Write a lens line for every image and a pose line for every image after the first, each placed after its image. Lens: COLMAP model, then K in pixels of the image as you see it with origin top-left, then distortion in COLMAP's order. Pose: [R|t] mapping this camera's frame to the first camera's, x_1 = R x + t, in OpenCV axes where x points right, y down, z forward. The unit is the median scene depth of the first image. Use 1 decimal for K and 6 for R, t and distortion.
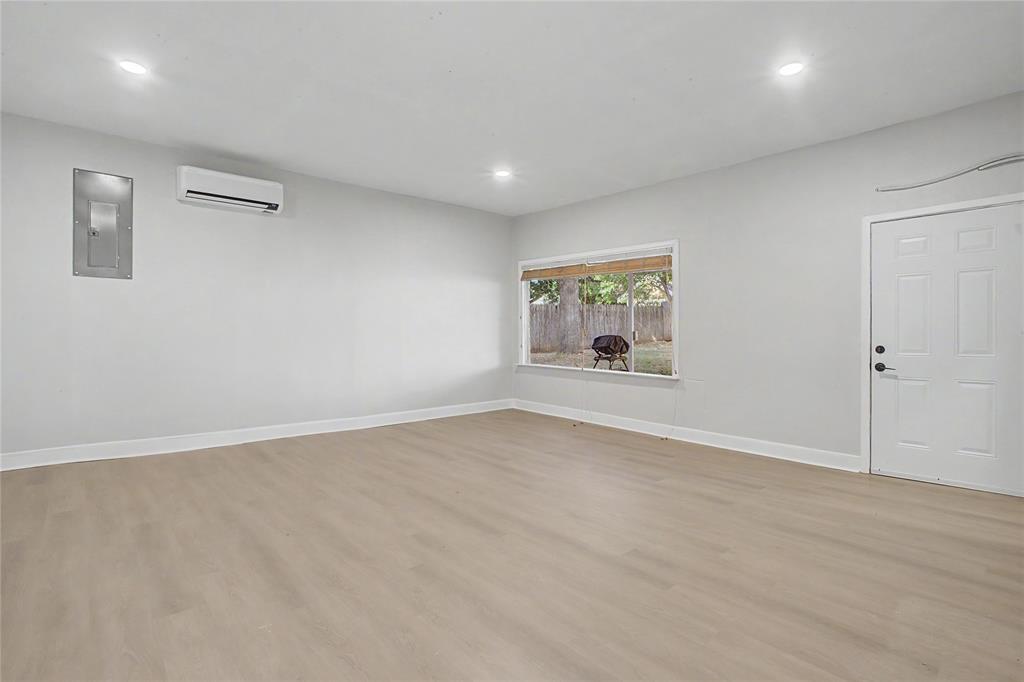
lens RADIAL K [[498.0, 0, 514.6], [0, 498.0, 339.7], [0, 0, 1]] dist [-0.018372, 0.009624]
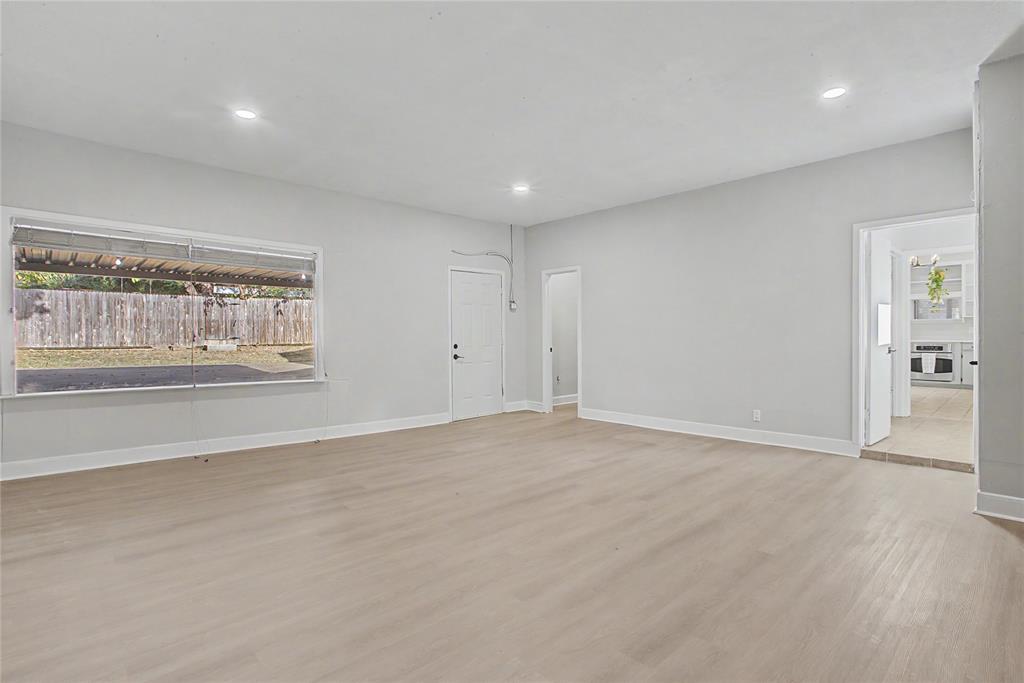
lens RADIAL K [[498.0, 0, 514.0], [0, 498.0, 339.4], [0, 0, 1]] dist [-0.018372, 0.009624]
pose [[-0.028594, -0.001492, 0.999590, -0.958276], [0.022031, 0.999755, 0.002122, -0.003571], [-0.999348, 0.022082, -0.028555, 0.842979]]
